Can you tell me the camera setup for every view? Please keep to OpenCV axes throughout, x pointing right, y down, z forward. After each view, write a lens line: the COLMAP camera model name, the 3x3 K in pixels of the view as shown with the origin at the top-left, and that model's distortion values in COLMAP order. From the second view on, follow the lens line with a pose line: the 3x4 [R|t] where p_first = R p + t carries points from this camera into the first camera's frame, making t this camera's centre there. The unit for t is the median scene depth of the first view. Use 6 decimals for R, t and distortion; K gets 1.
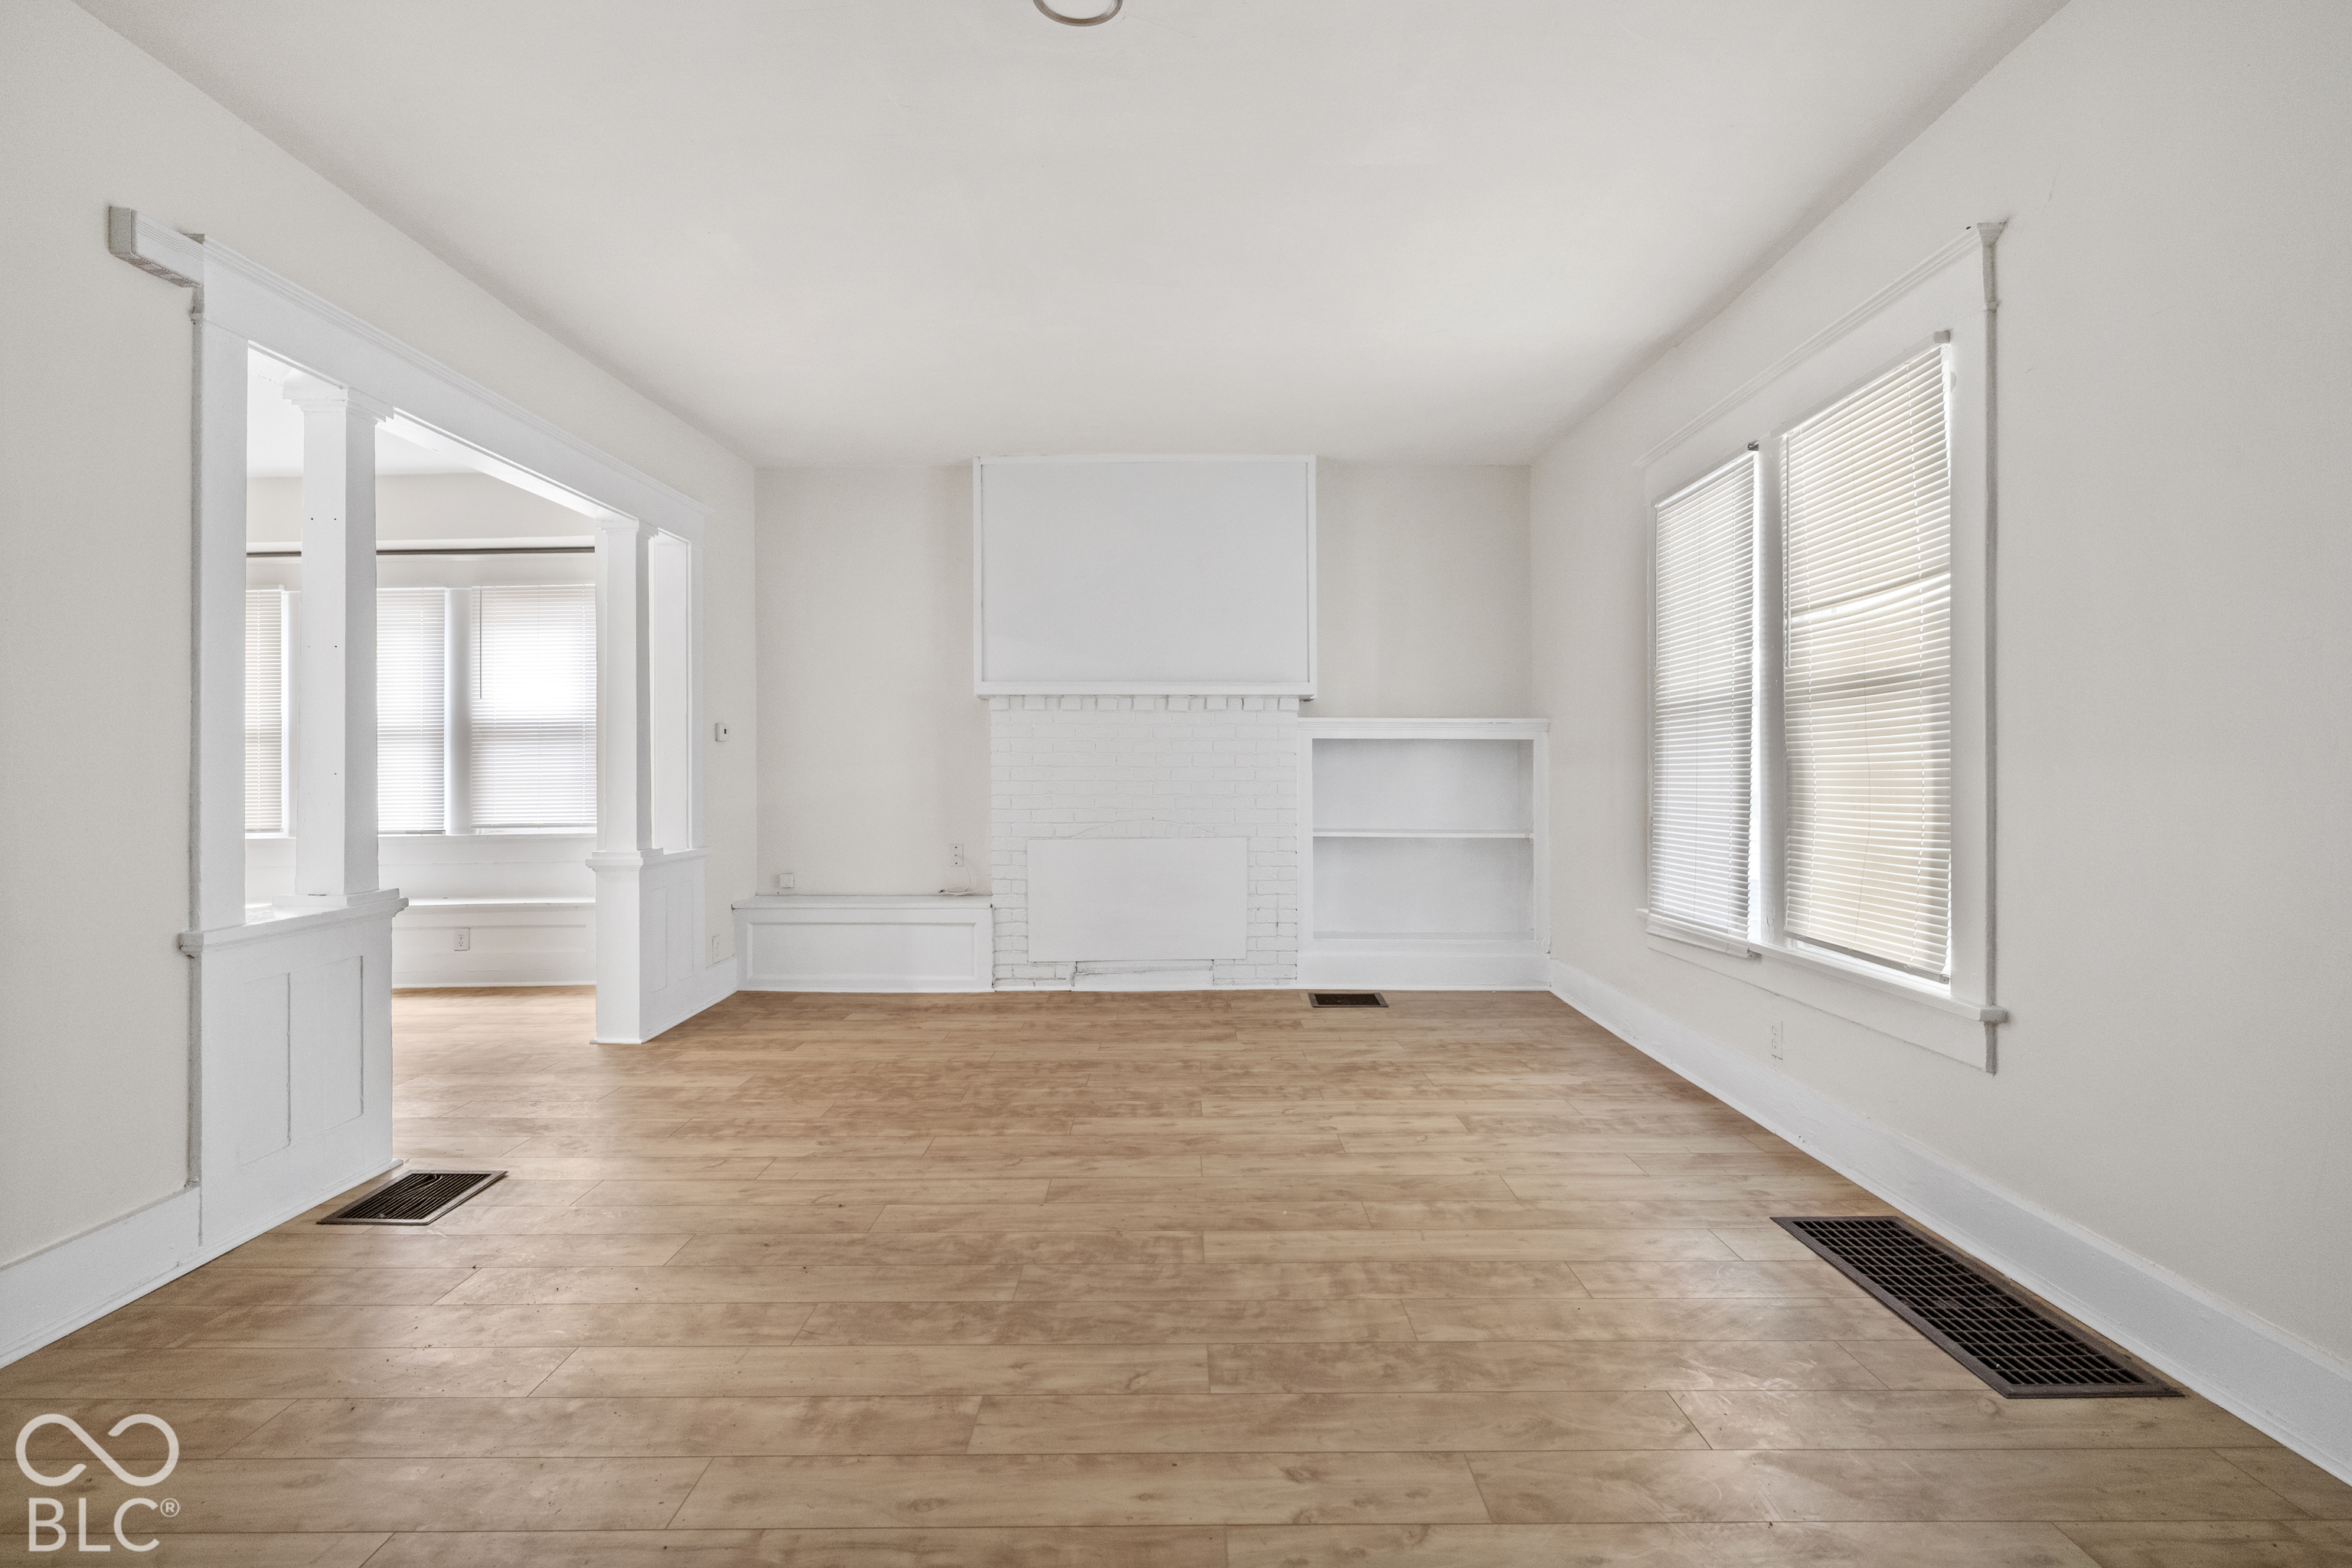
lens RADIAL K [[1155.6, 0, 1176.0], [0, 1155.6, 784.0], [0, 0, 1]] dist [-0.000328, -0.000233]
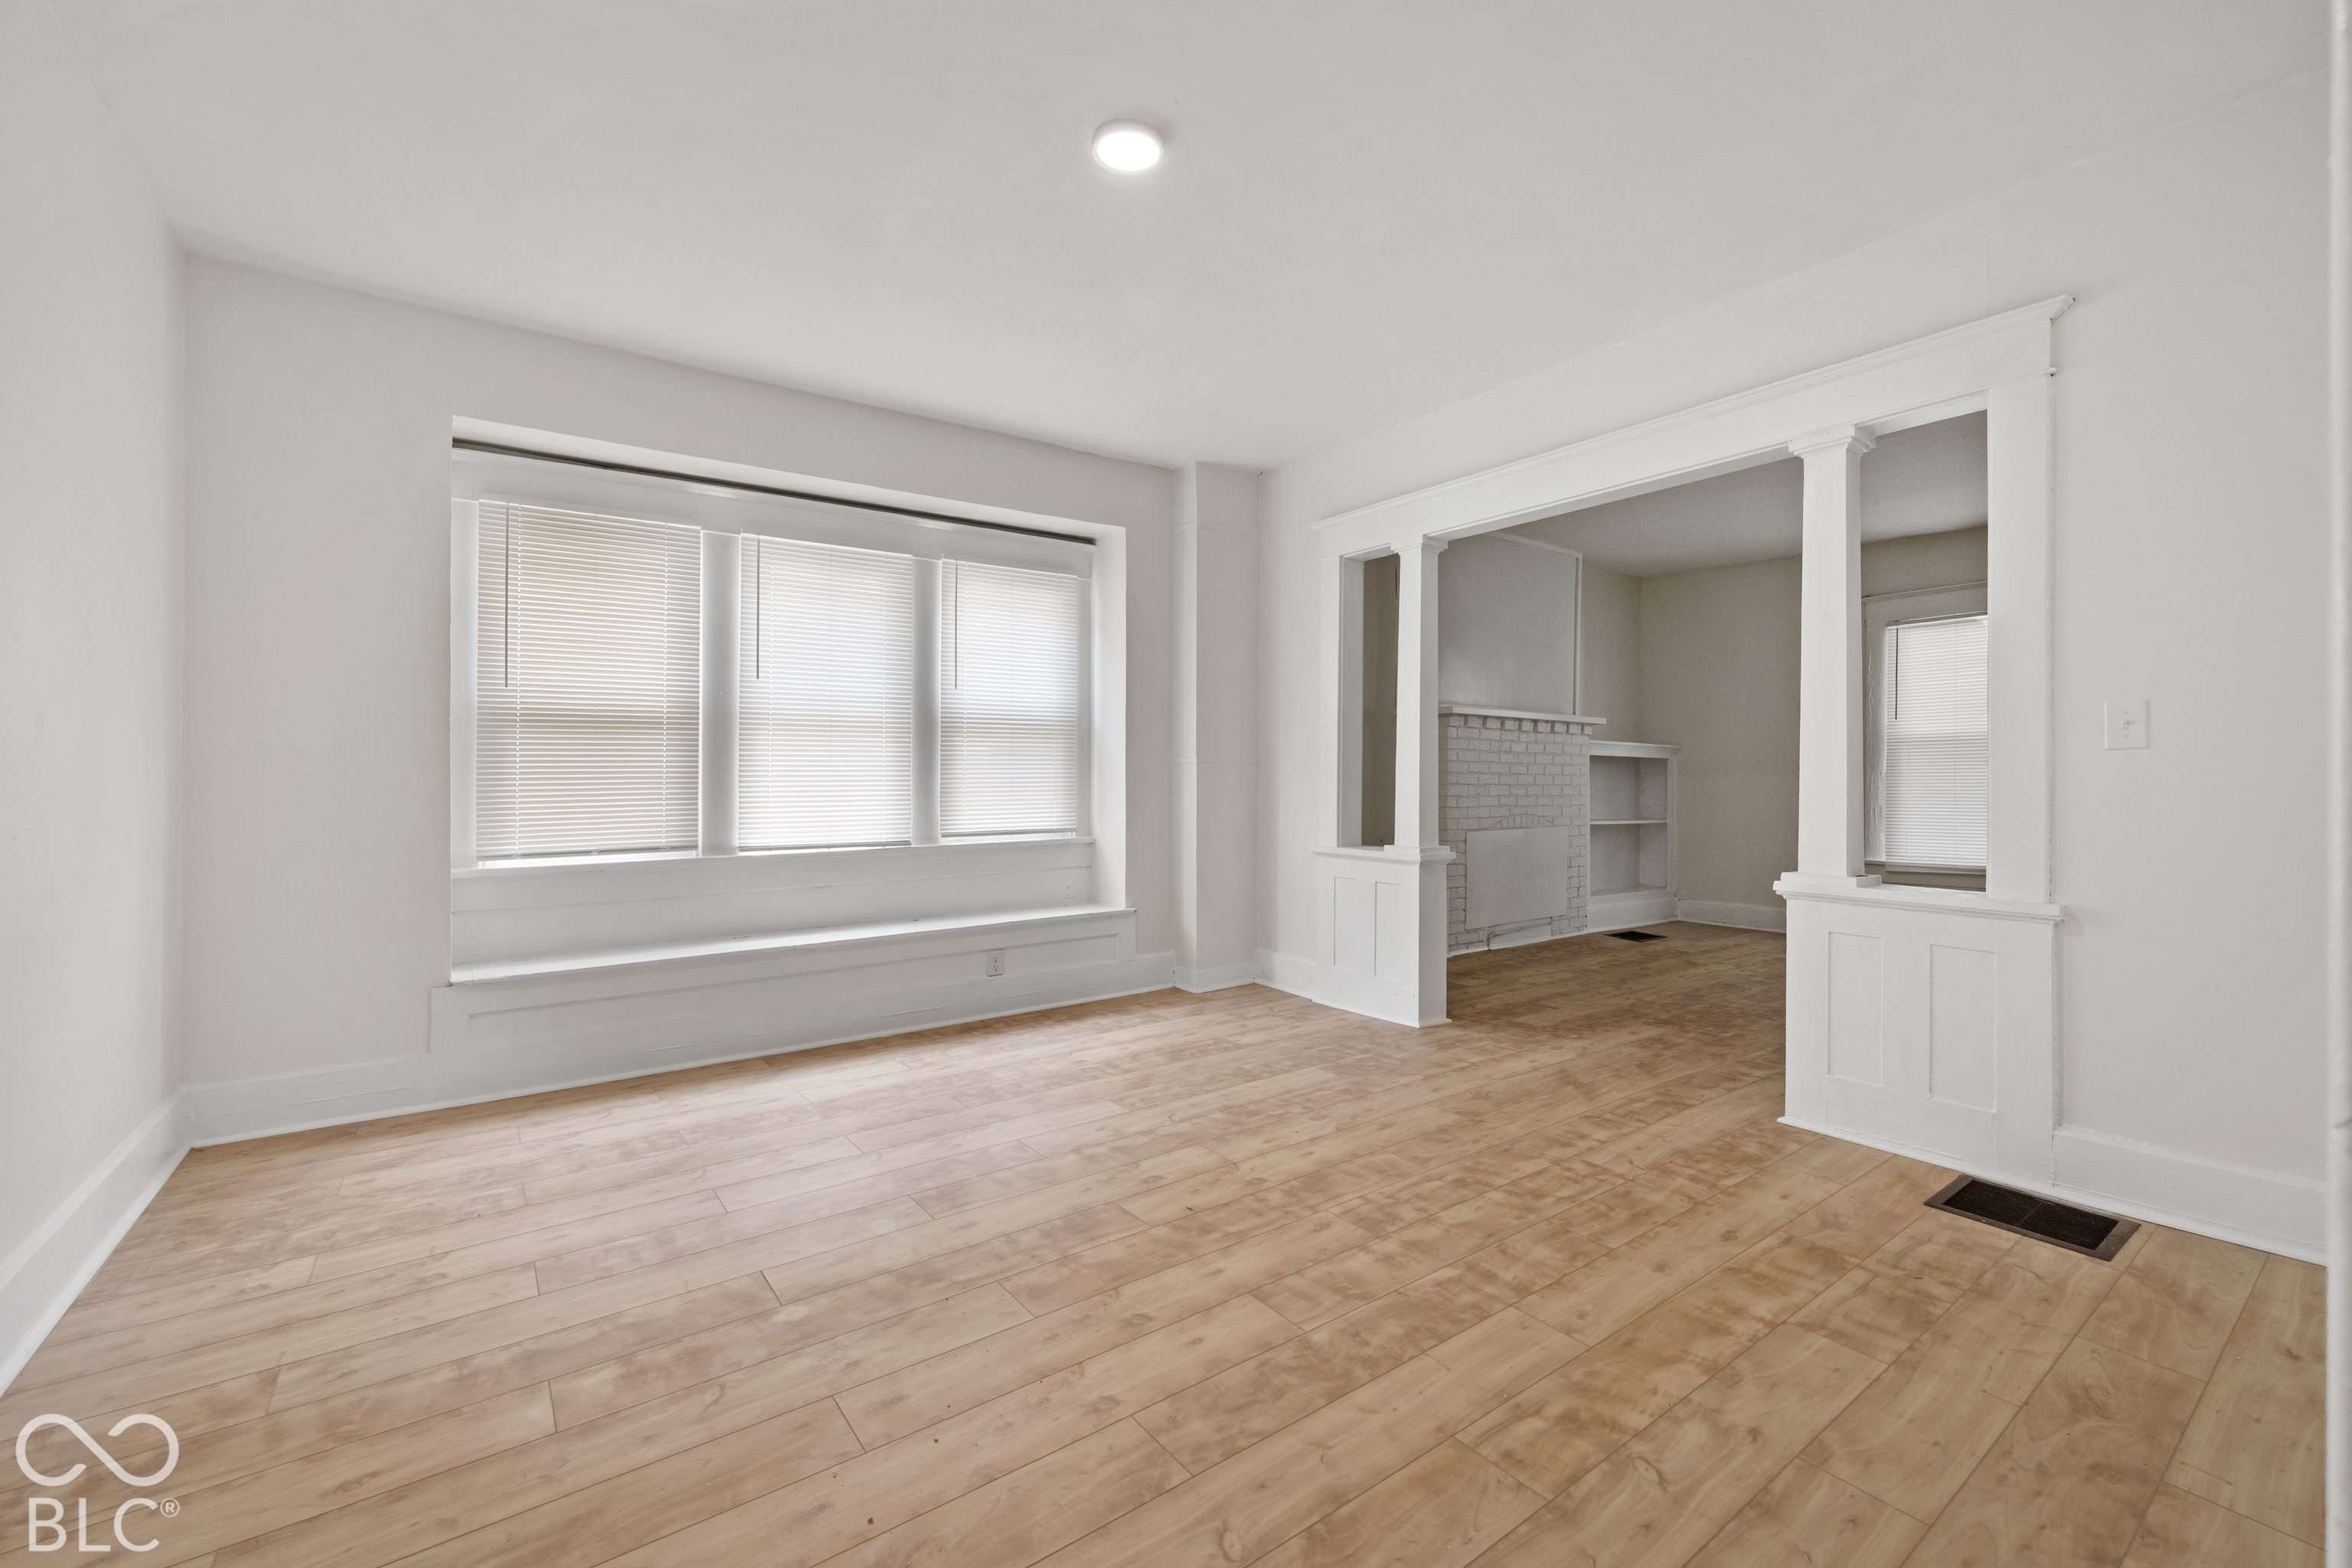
lens RADIAL K [[968.8, 0, 1186.1], [0, 968.8, 778.2], [0, 0, 1]] dist [-0.000562, -0.000174]
pose [[0.808630, 0.007226, 0.588274, -1.614516], [-0.000477, 0.999932, -0.011627, 0.003892], [-0.588318, 0.009122, 0.808578, 0.543678]]
